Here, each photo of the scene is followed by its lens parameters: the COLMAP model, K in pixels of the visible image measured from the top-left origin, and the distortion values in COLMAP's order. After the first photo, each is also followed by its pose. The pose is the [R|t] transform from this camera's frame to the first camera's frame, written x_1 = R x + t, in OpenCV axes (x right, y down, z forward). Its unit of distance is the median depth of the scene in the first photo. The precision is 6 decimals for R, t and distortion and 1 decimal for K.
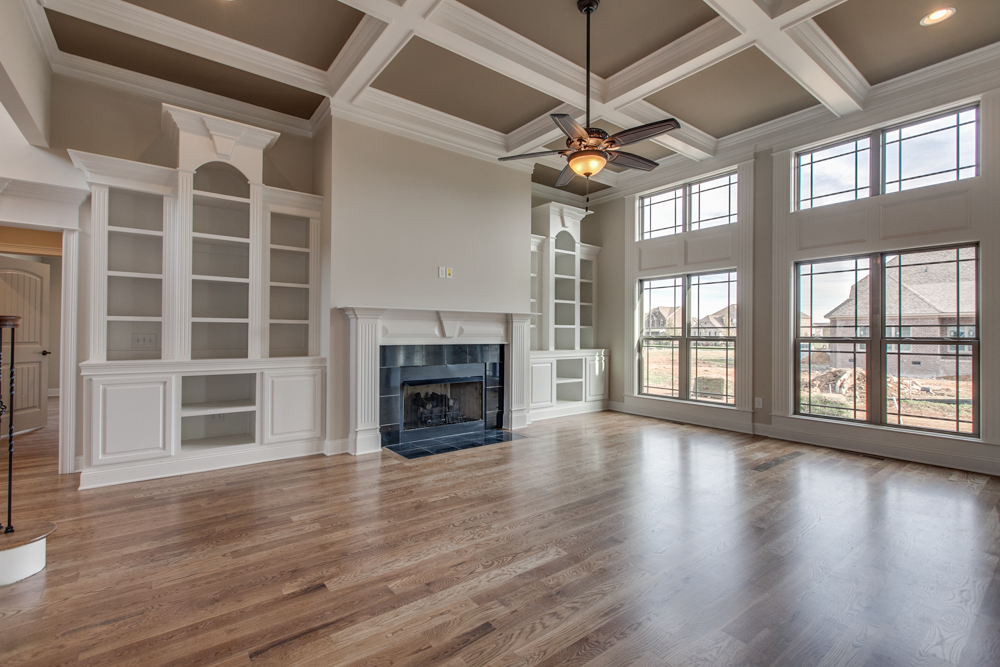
lens RADIAL K [[450.2, 0, 493.0], [0, 450.2, 332.6], [0, 0, 1]] dist [0.000084, -0.000138]
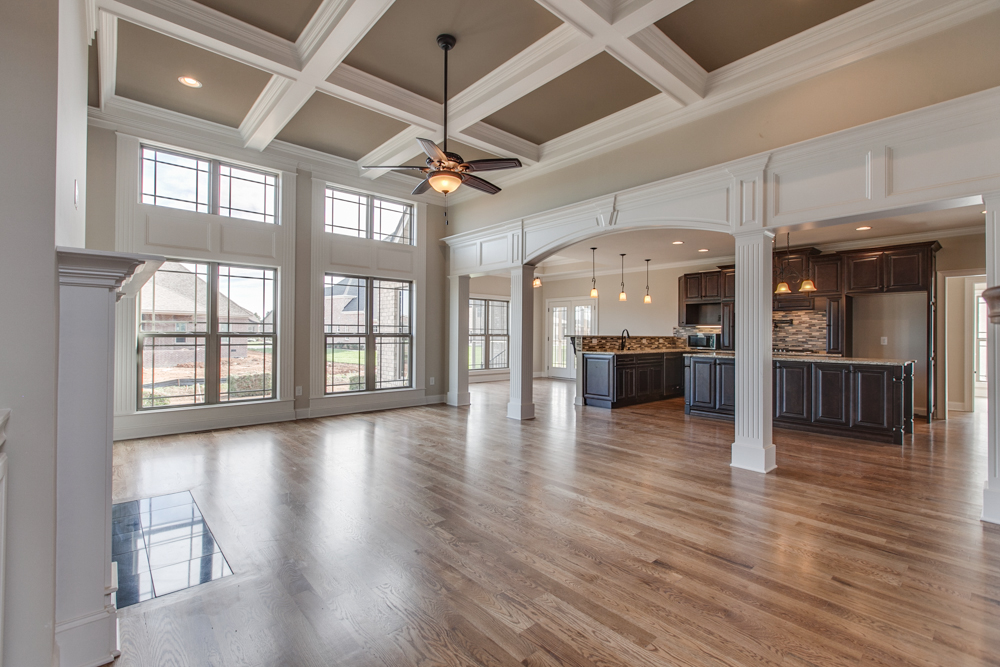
lens RADIAL K [[447.2, 0, 495.4], [0, 447.2, 331.3], [0, 0, 1]] dist [0.001656, -0.000769]
pose [[-0.074880, -0.001352, 0.997192, -0.928881], [-0.012357, 0.999924, 0.000428, -0.002164], [-0.997116, -0.012290, -0.074891, 0.950813]]
